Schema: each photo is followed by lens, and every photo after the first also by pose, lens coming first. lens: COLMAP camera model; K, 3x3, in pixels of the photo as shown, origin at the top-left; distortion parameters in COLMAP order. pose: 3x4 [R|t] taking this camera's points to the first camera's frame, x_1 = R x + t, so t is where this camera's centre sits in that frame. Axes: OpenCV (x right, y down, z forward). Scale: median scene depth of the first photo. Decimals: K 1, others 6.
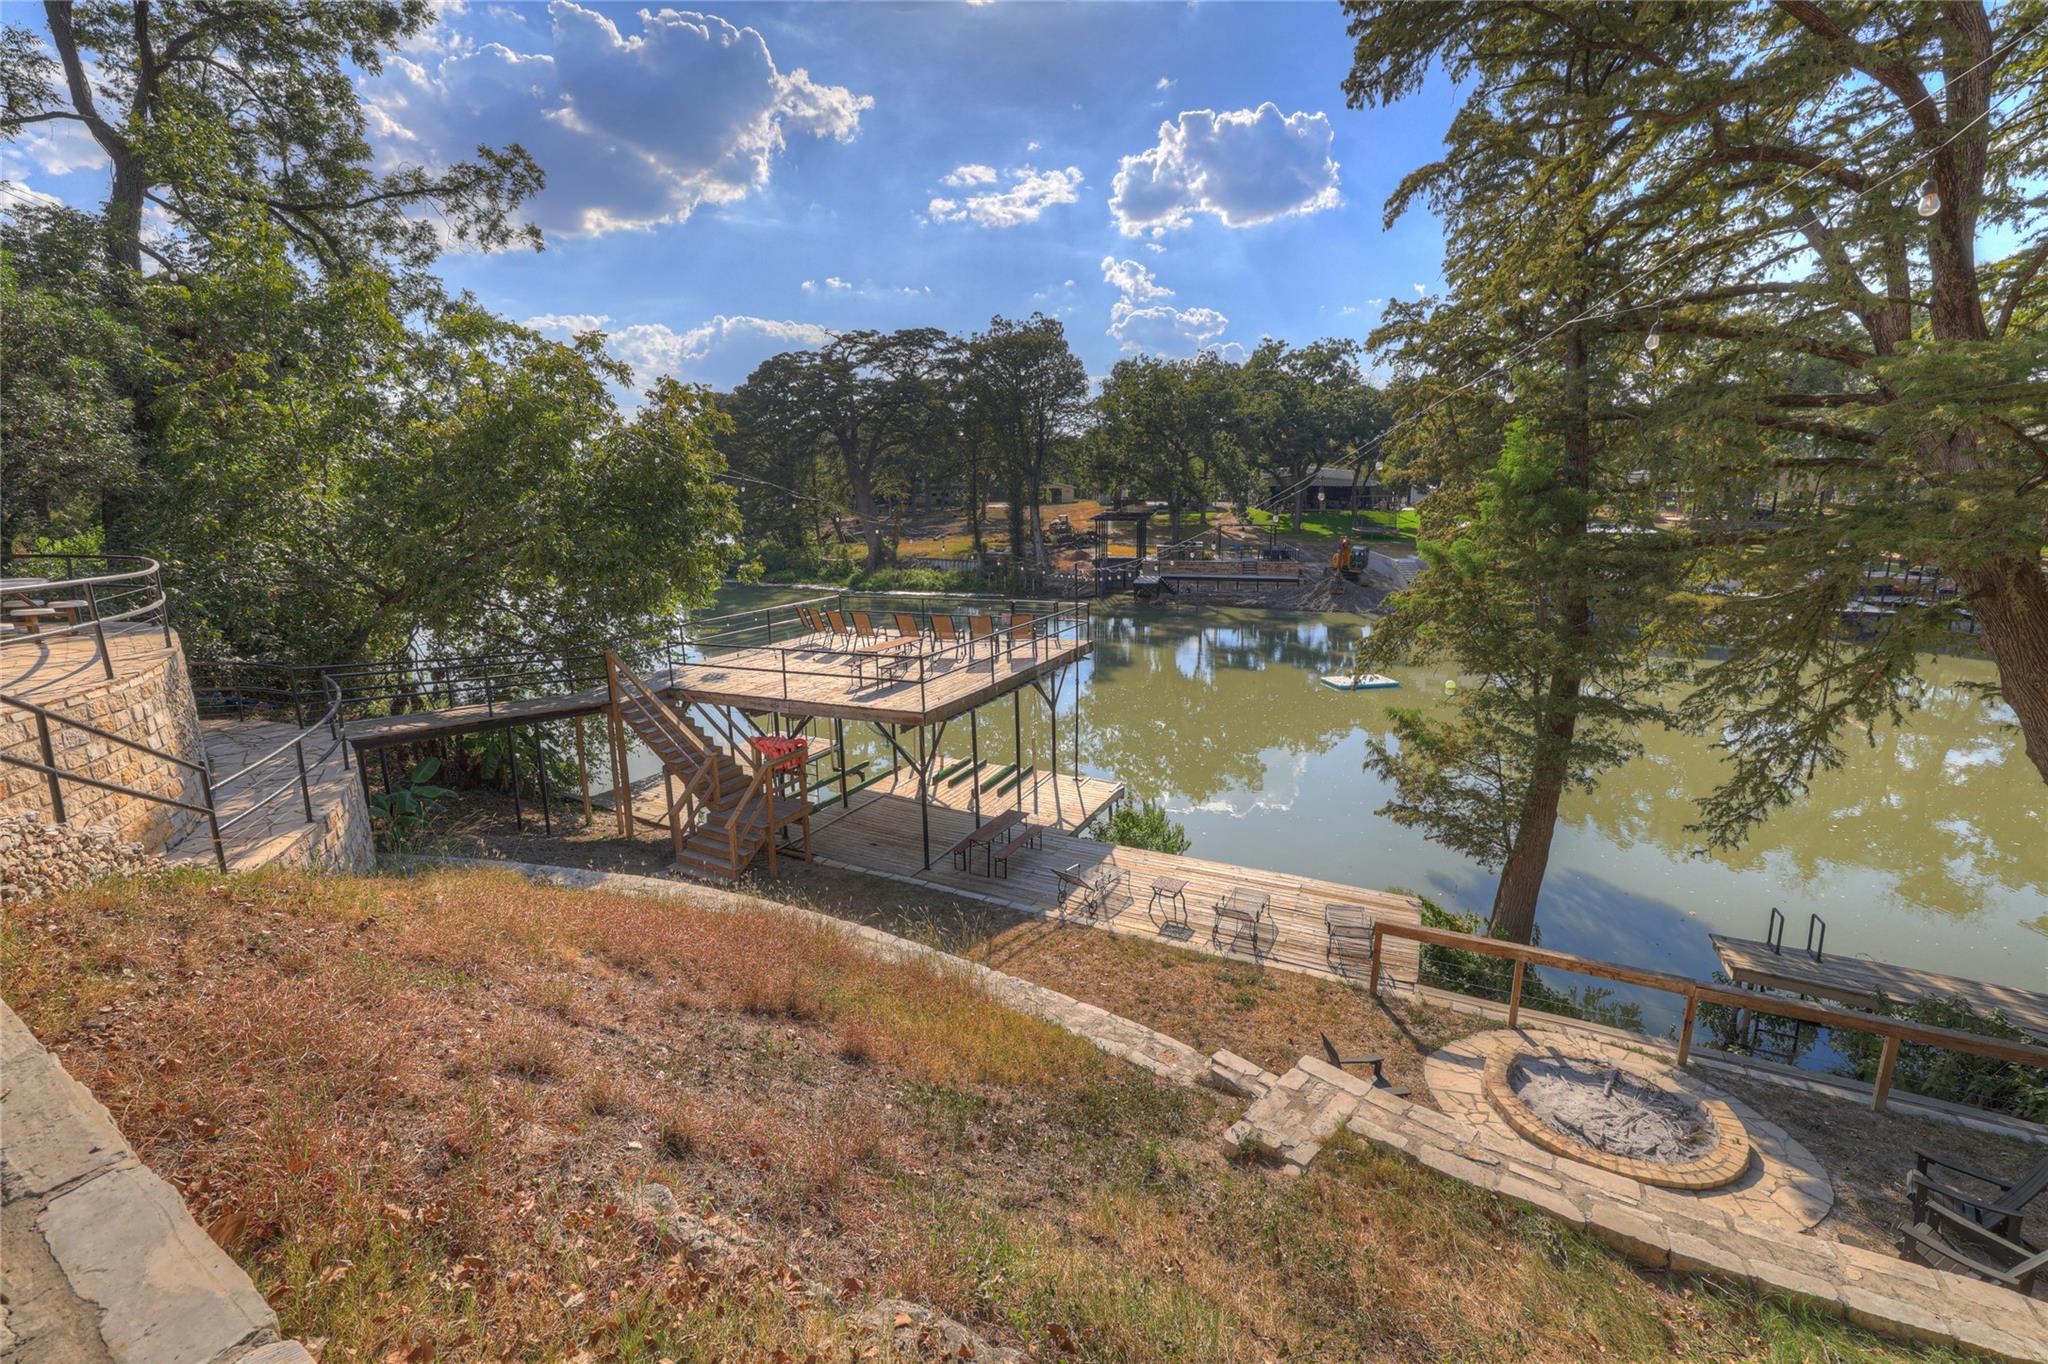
lens RADIAL K [[878.2, 0, 1010.7], [0, 878.2, 662.4], [0, 0, 1]] dist [-0.047217, 0.016870]
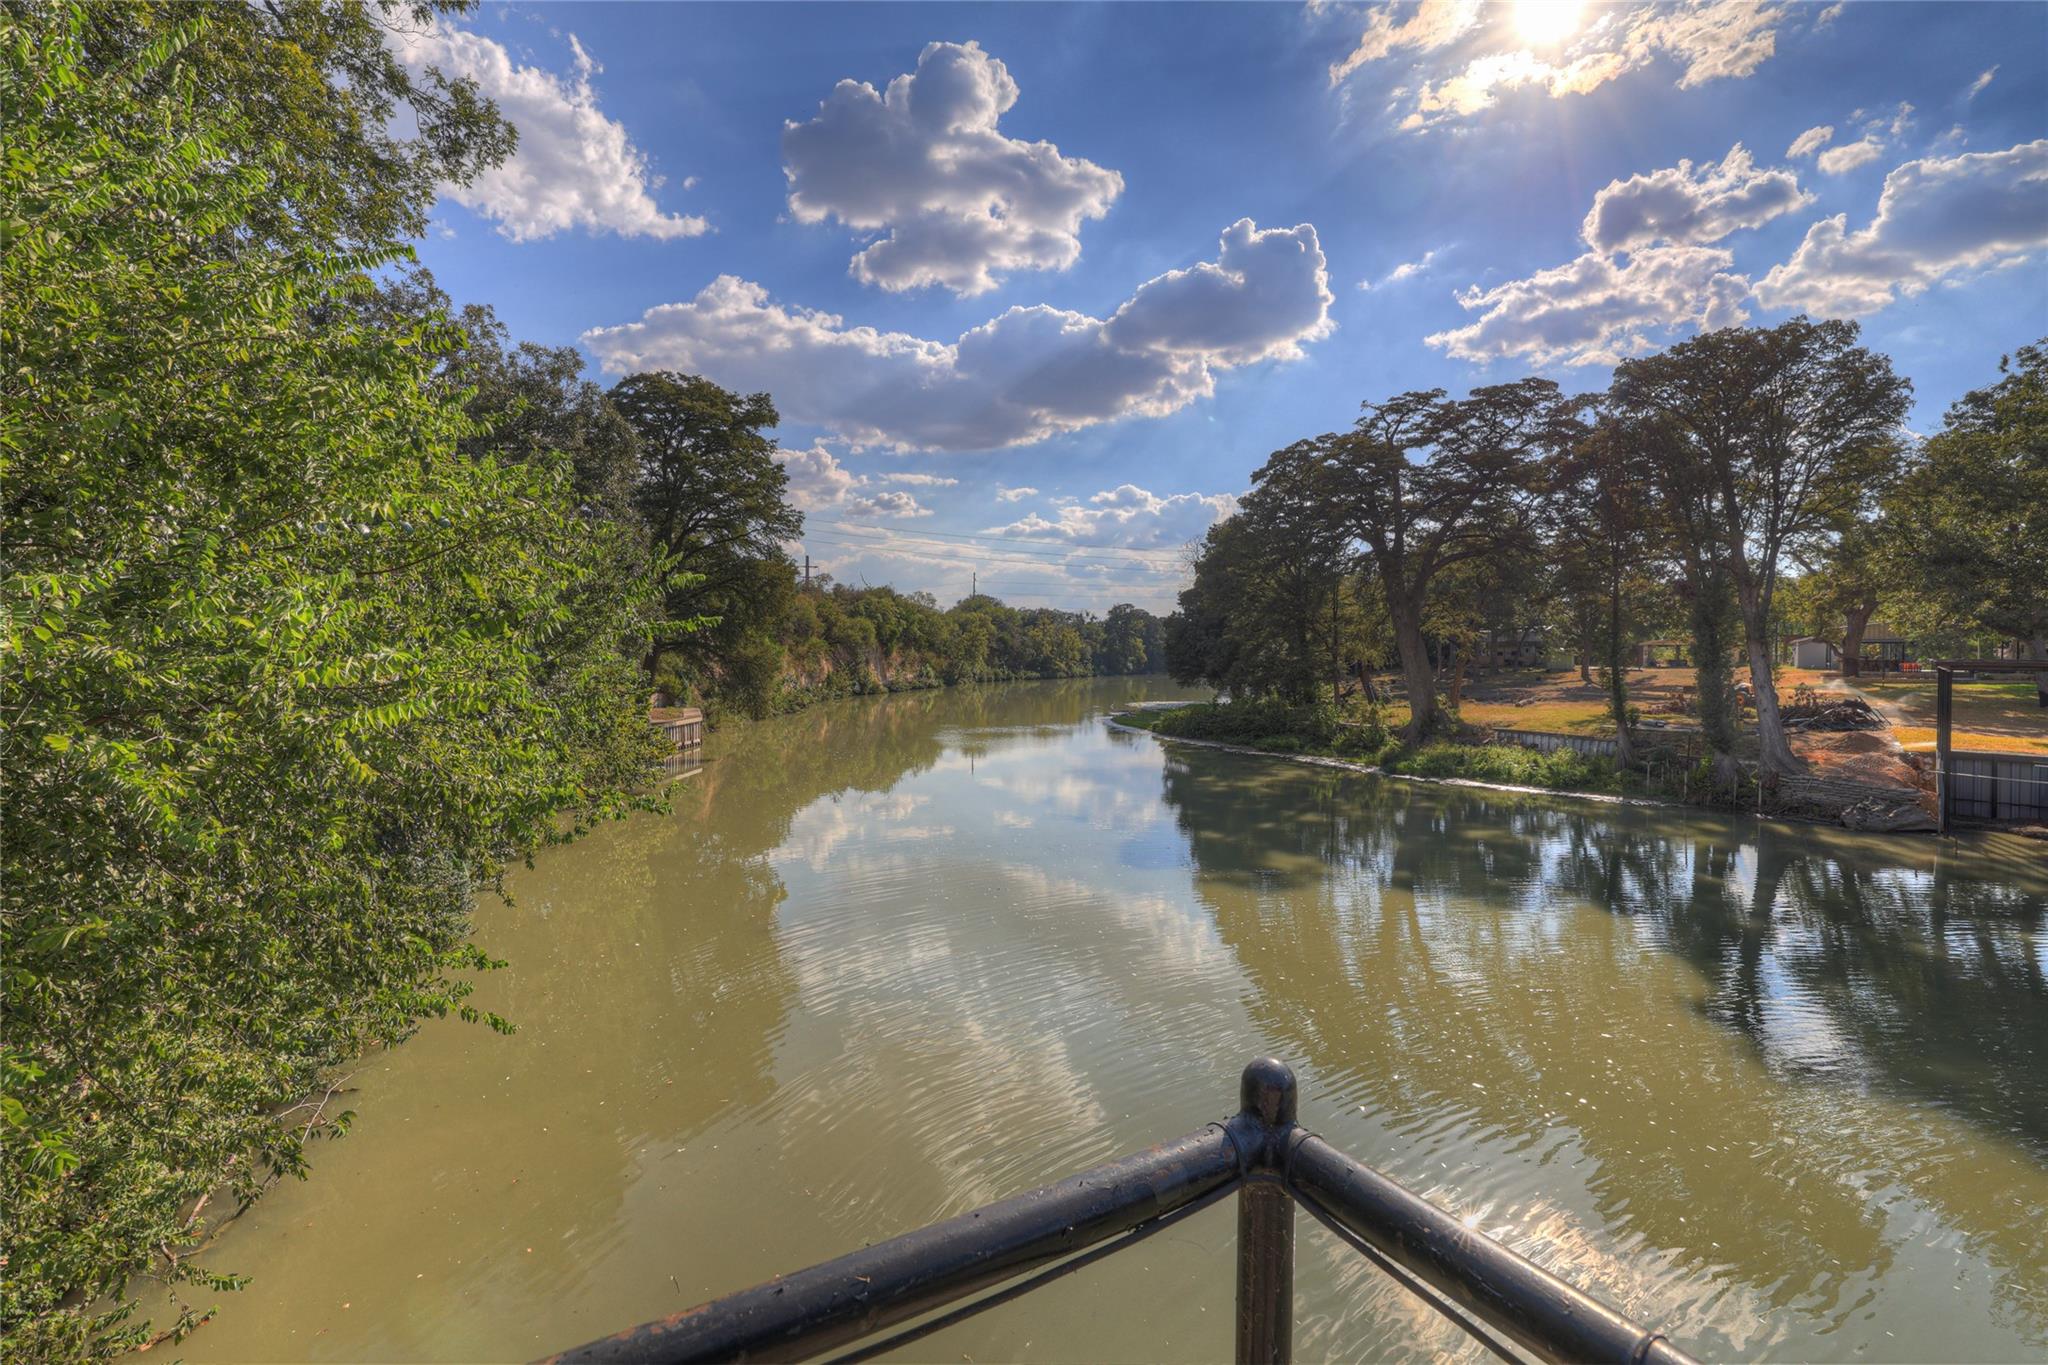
lens RADIAL K [[878.2, 0, 1010.7], [0, 878.2, 662.9], [0, 0, 1]] dist [-0.047217, 0.016870]
pose [[0.836314, 0.022739, -0.547779, -0.058326], [-0.127145, 0.979944, -0.153439, -0.026305], [0.533303, 0.197970, 0.822433, 0.298379]]
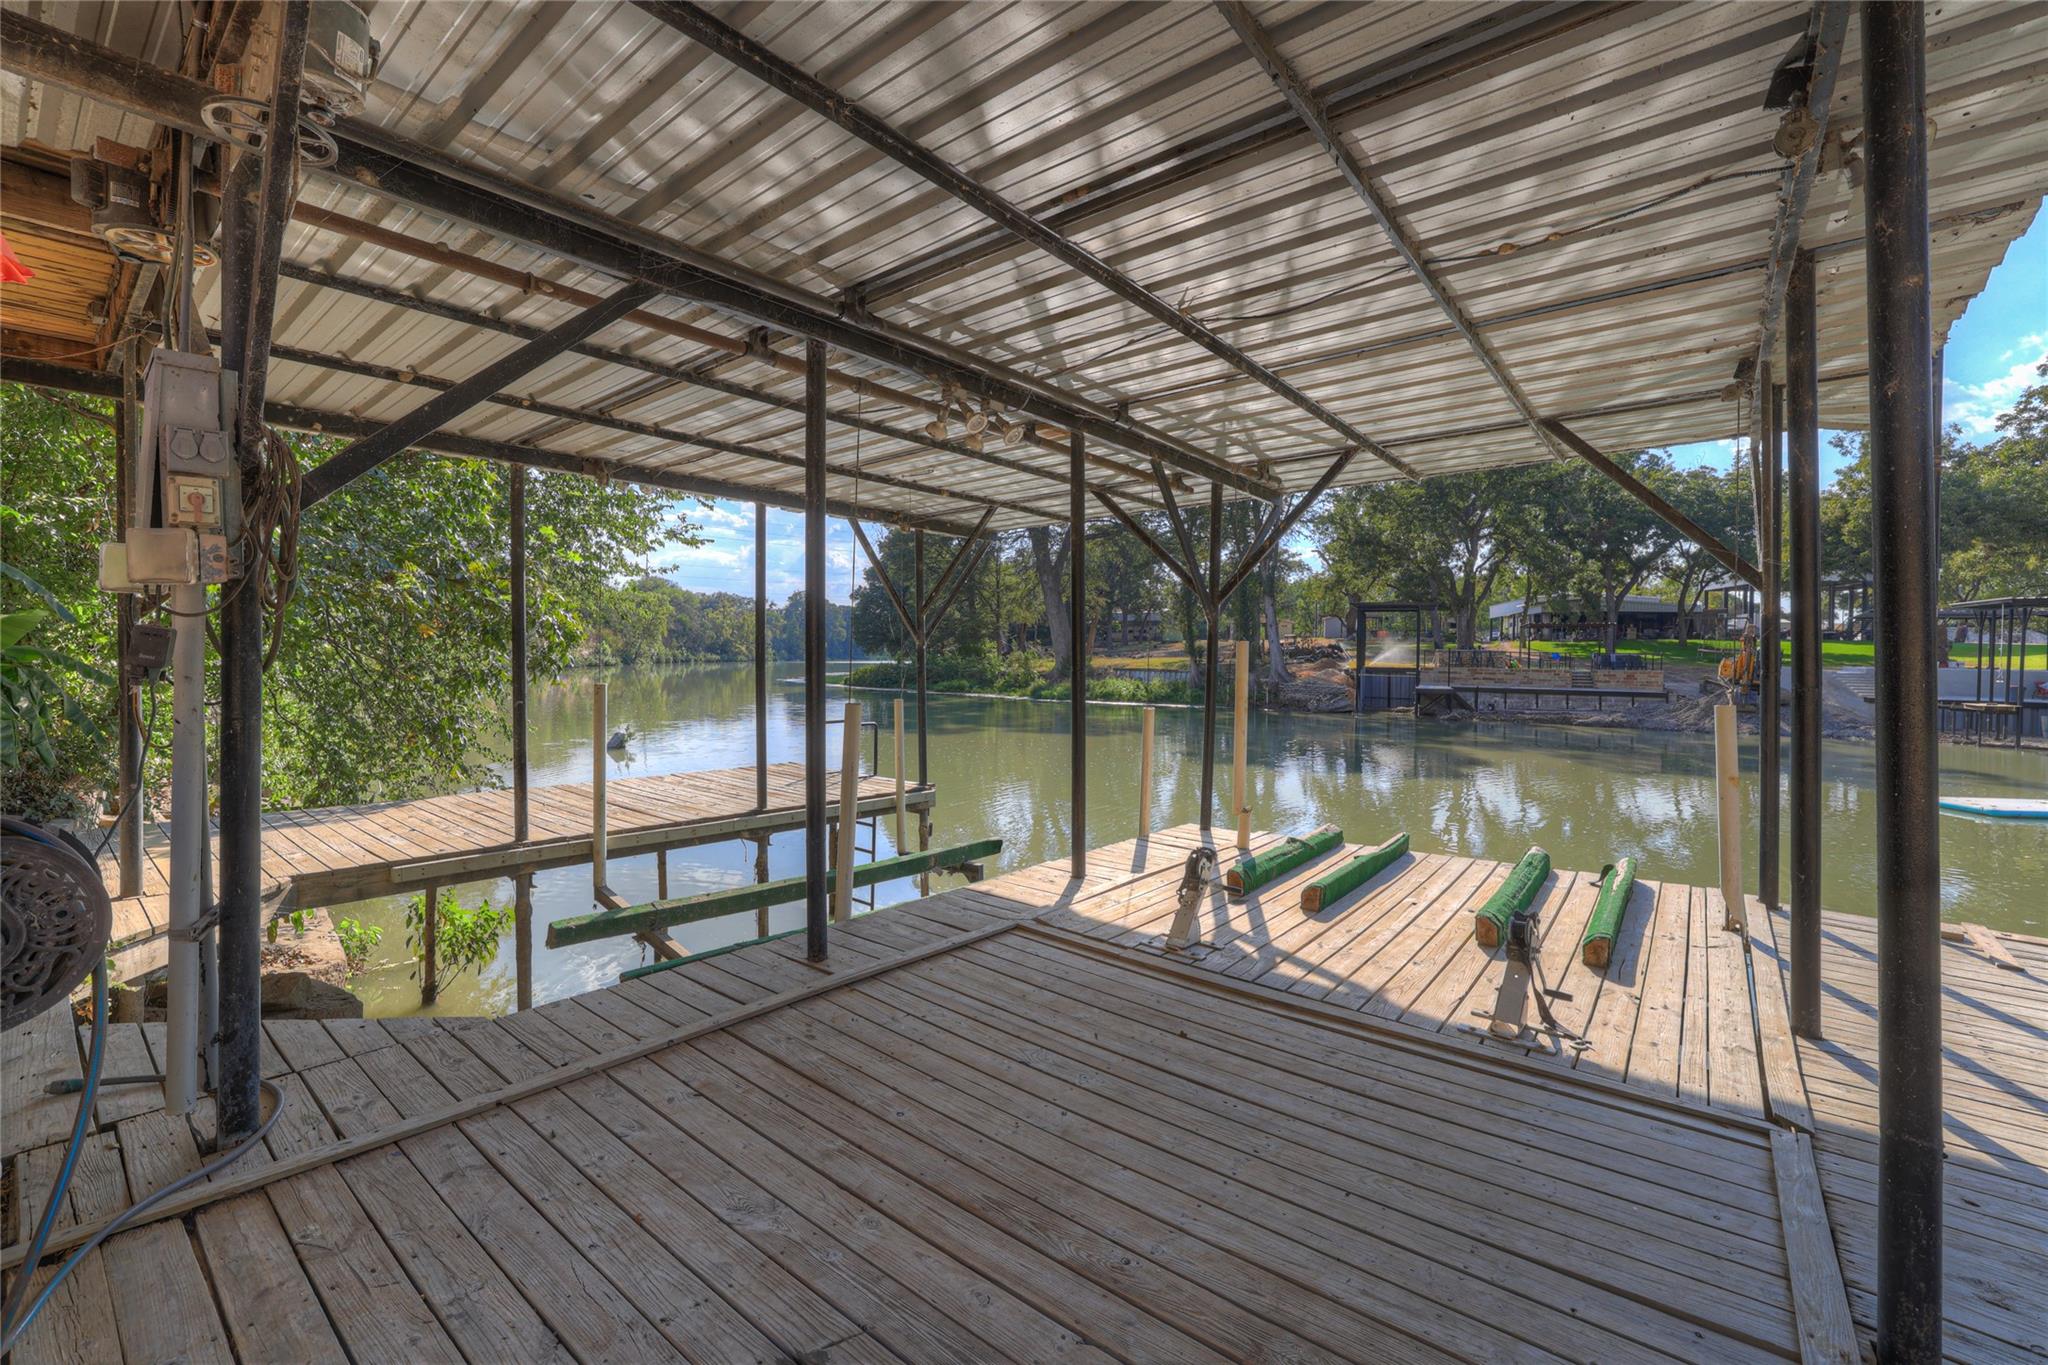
lens RADIAL K [[878.2, 0, 1010.7], [0, 878.2, 662.9], [0, 0, 1]] dist [-0.047217, 0.016870]
pose [[0.976754, 0.025213, -0.212874, -0.025975], [-0.065142, 0.981007, -0.182705, 0.032001], [0.204224, 0.192324, 0.959846, 0.194079]]
